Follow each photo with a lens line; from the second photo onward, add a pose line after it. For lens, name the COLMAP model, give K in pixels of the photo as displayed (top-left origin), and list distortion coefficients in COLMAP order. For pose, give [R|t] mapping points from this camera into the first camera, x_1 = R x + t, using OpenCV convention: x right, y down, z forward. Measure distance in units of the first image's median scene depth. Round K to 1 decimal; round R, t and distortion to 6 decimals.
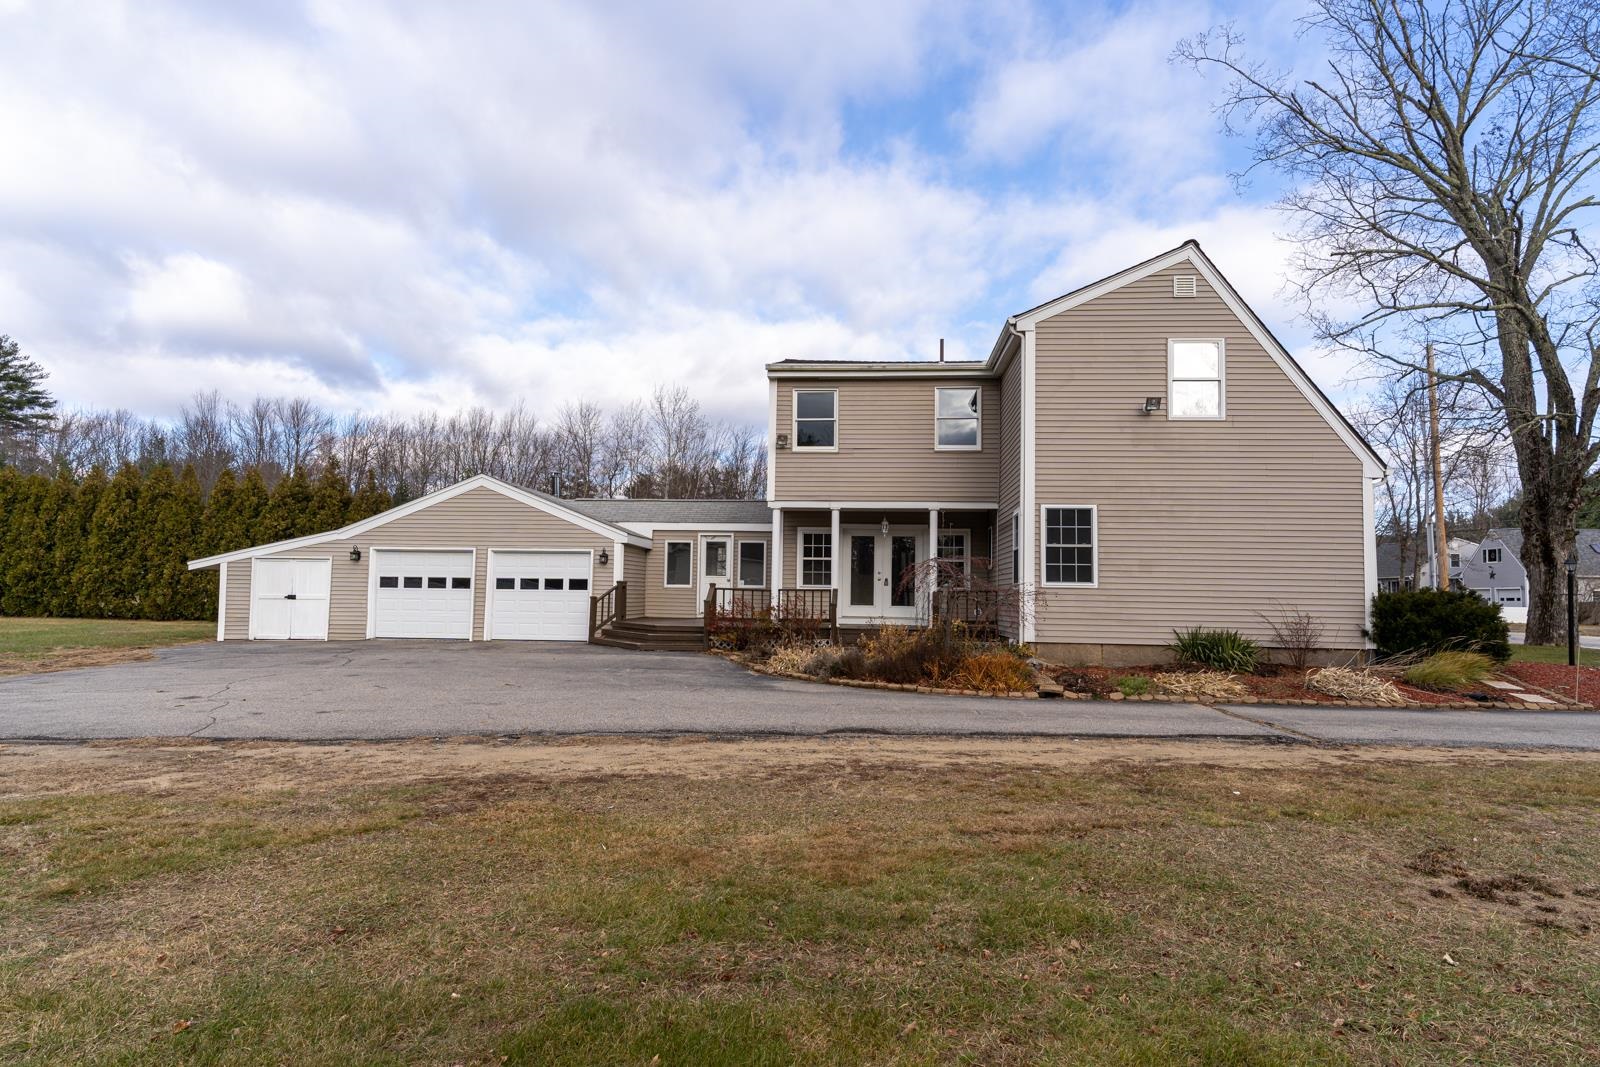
lens RADIAL K [[959.7, 0, 863.1], [0, 959.7, 534.5], [0, 0, 1]] dist [0.000743, 0.000746]
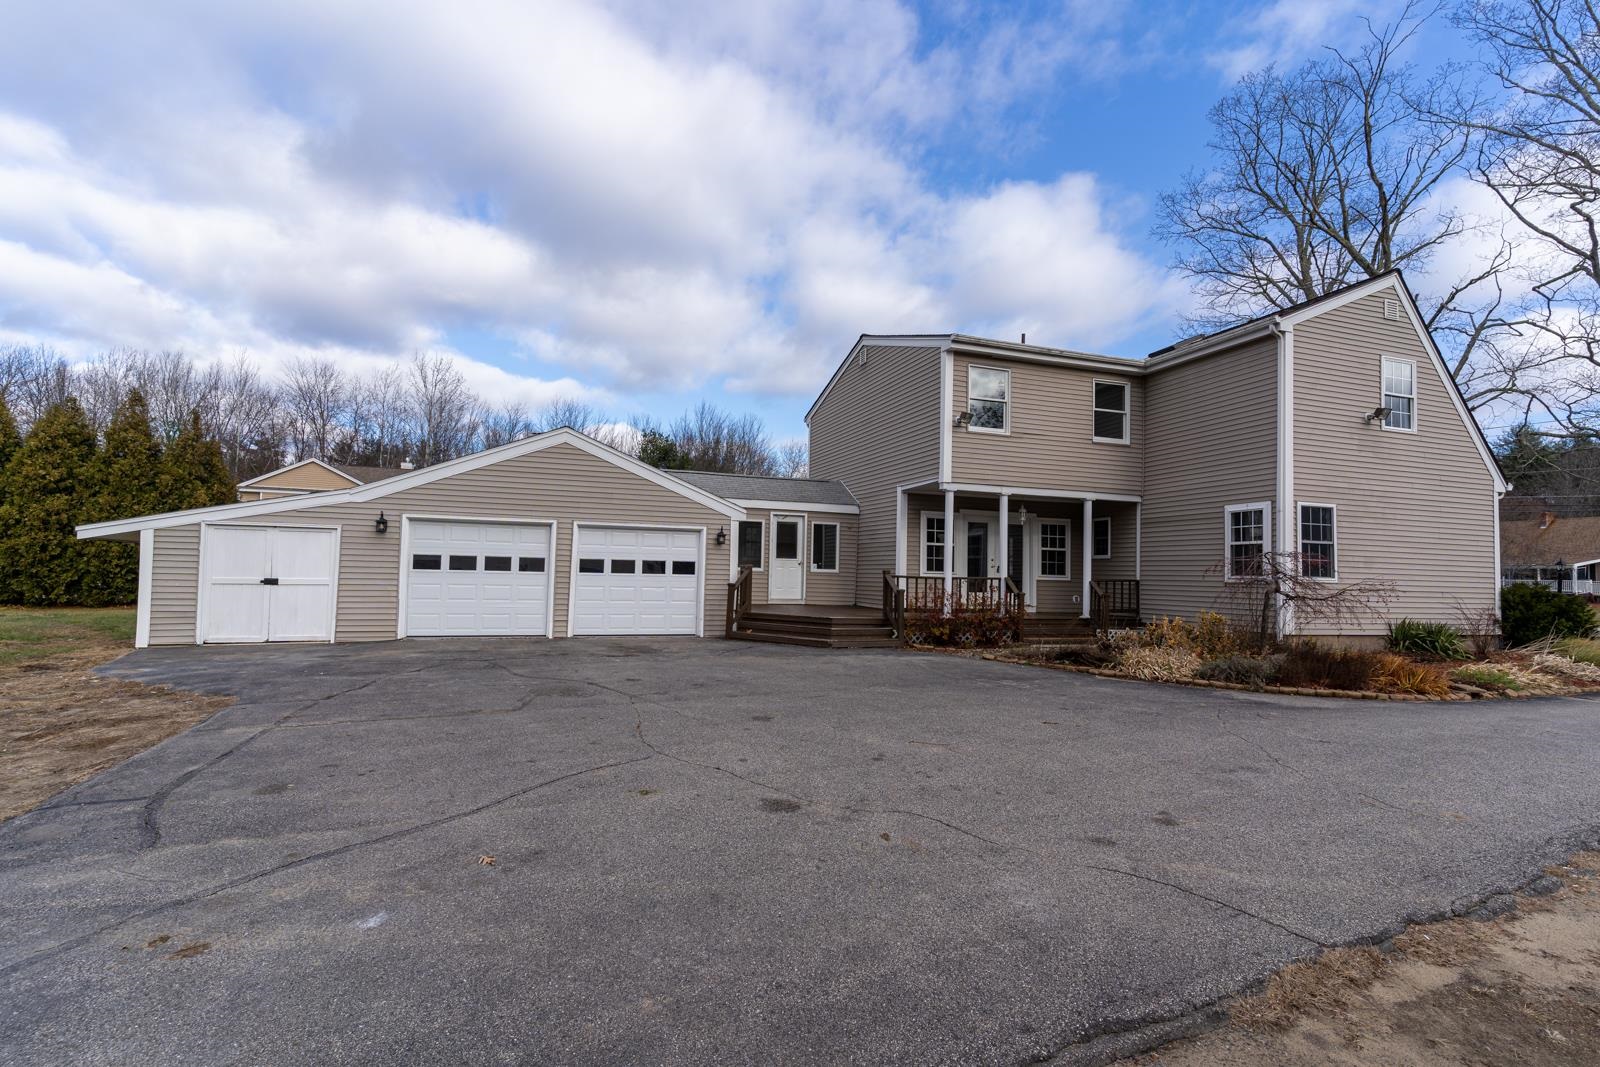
lens RADIAL K [[776.9, 0, 834.0], [0, 776.9, 539.3], [0, 0, 1]] dist [0.001086, 0.000335]
pose [[0.915123, 0.025210, 0.402386, -0.452655], [-0.036866, 0.999094, 0.021248, 0.007329], [-0.401486, -0.034279, 0.915223, 0.321882]]
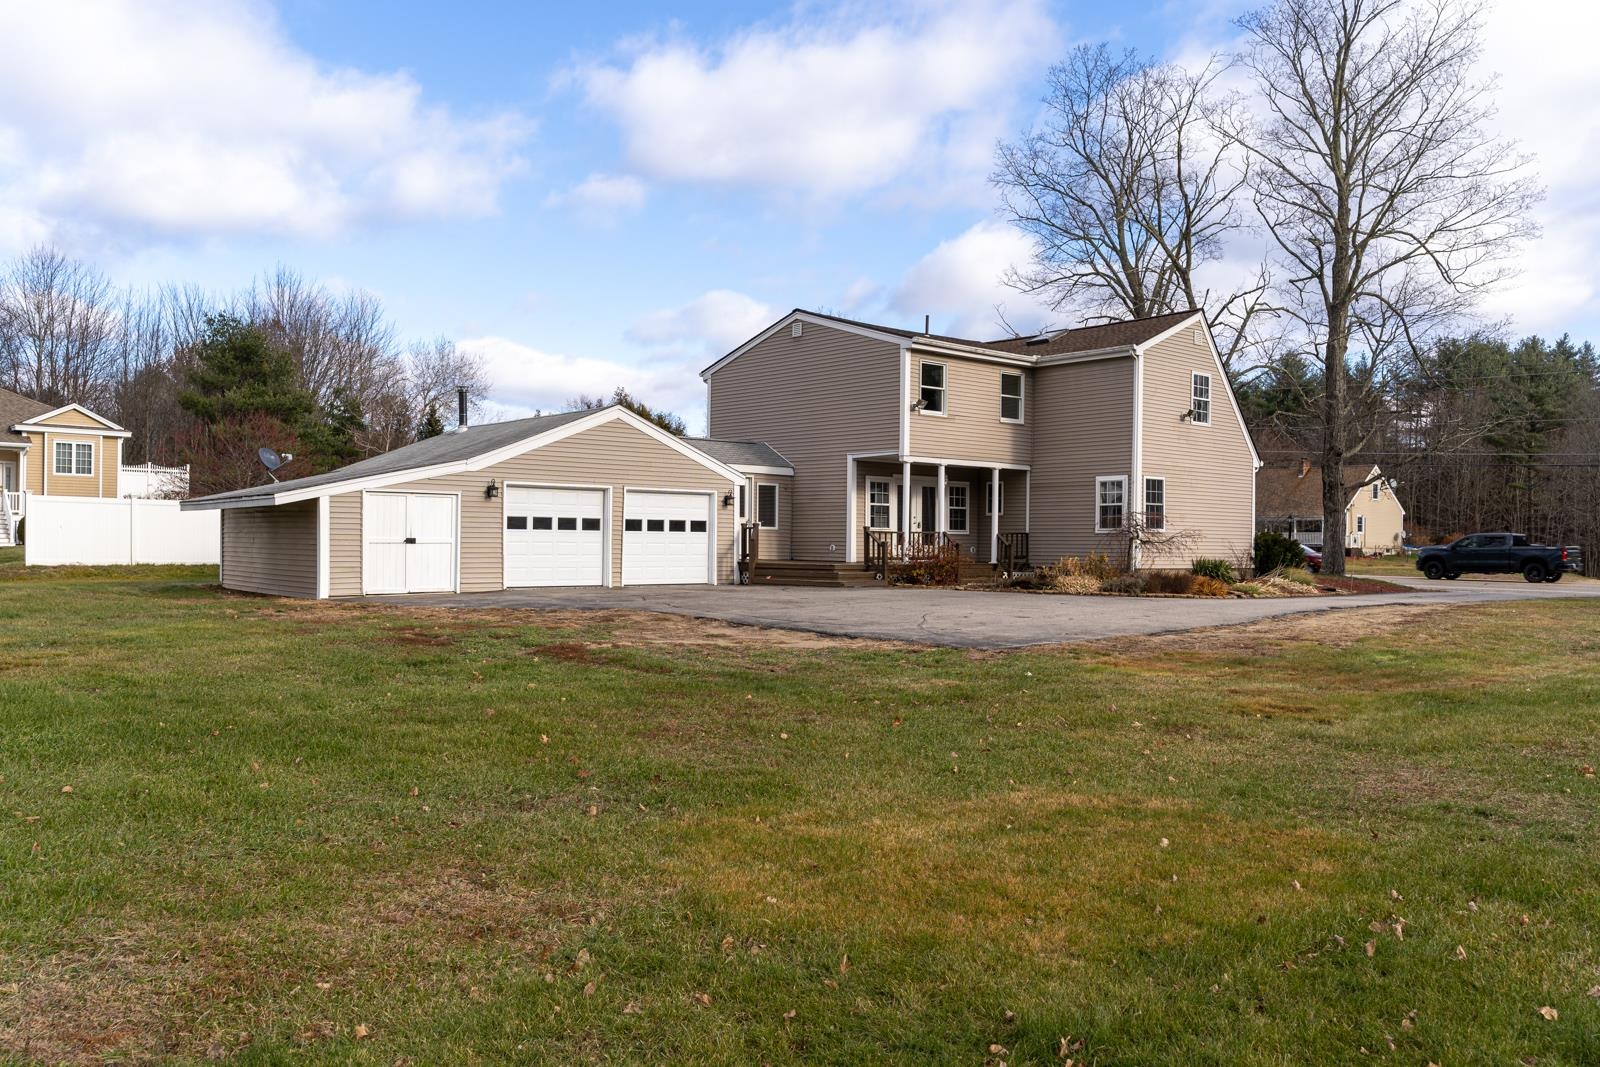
lens RADIAL K [[1289.1, 0, 944.3], [0, 1289.1, 585.8], [0, 0, 1]] dist [0.007517, 0.006328]
pose [[0.638930, -0.032563, 0.768575, -1.150398], [-0.049861, 0.995250, 0.083617, -0.010046], [-0.767647, -0.091747, 0.634271, -0.029991]]
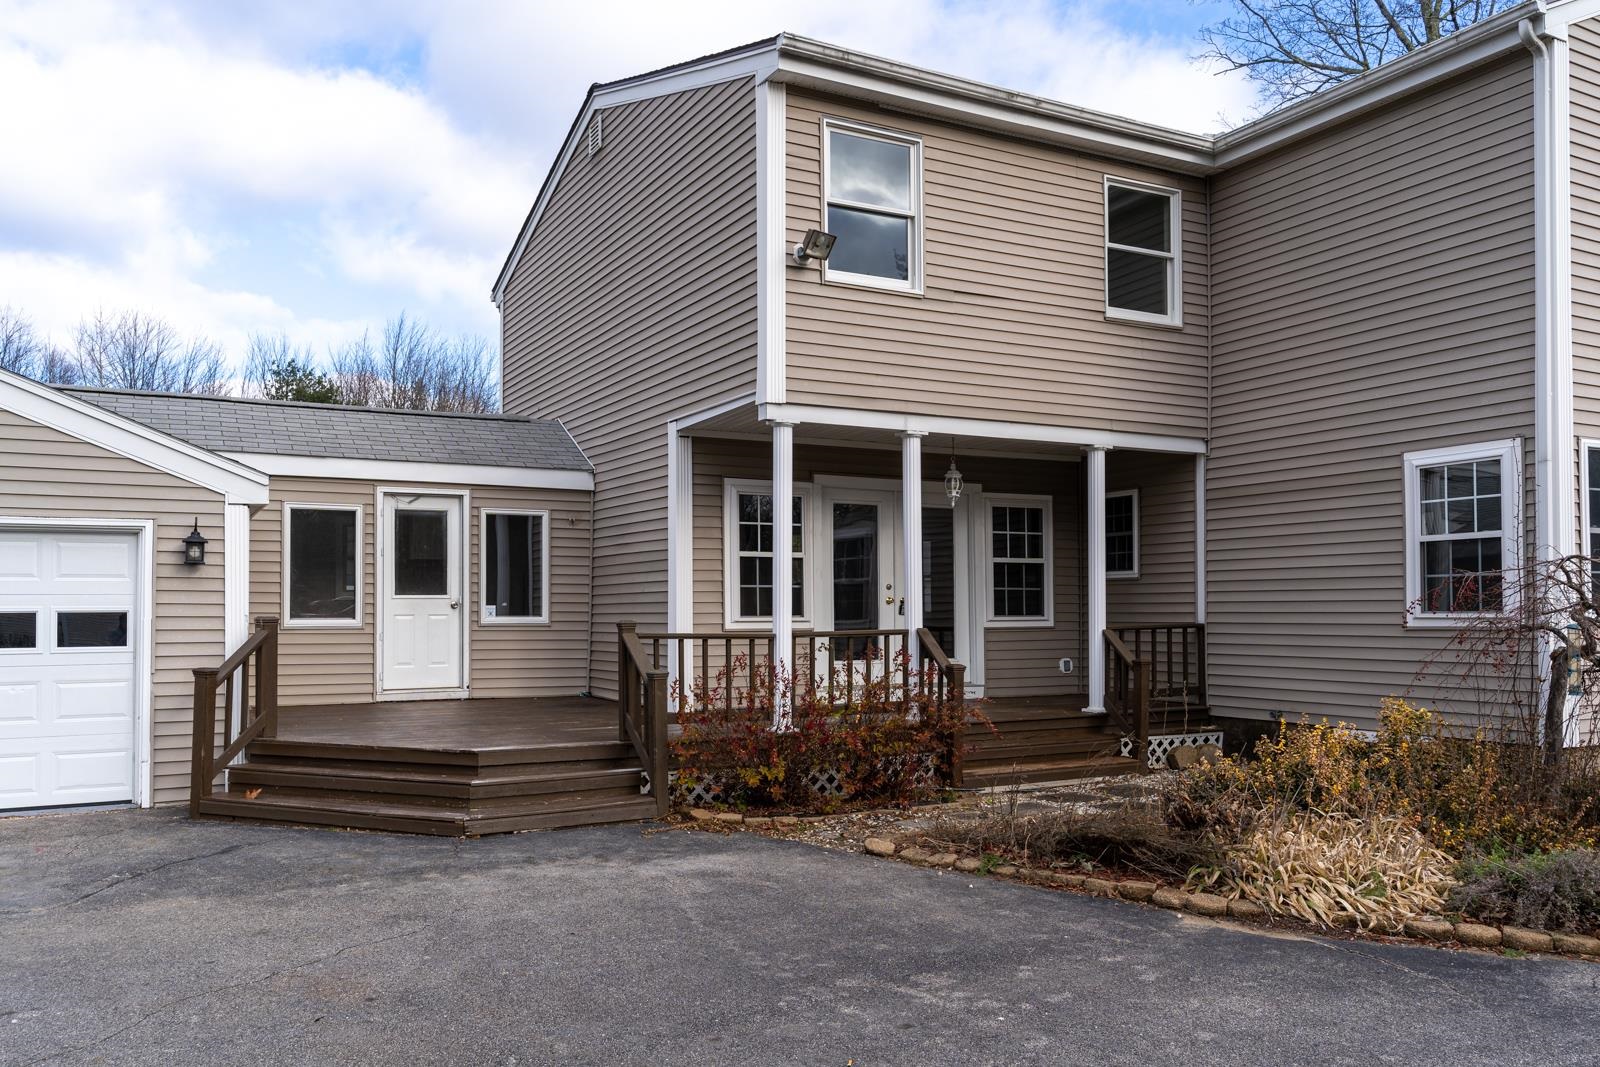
lens RADIAL K [[1205.3, 0, 828.3], [0, 1205.3, 579.1], [0, 0, 1]] dist [0.001620, 0.001156]
pose [[0.846520, -0.004477, 0.532339, -0.303723], [-0.020369, 0.998960, 0.040791, 0.013507], [-0.531968, -0.045374, 0.845548, 0.528421]]
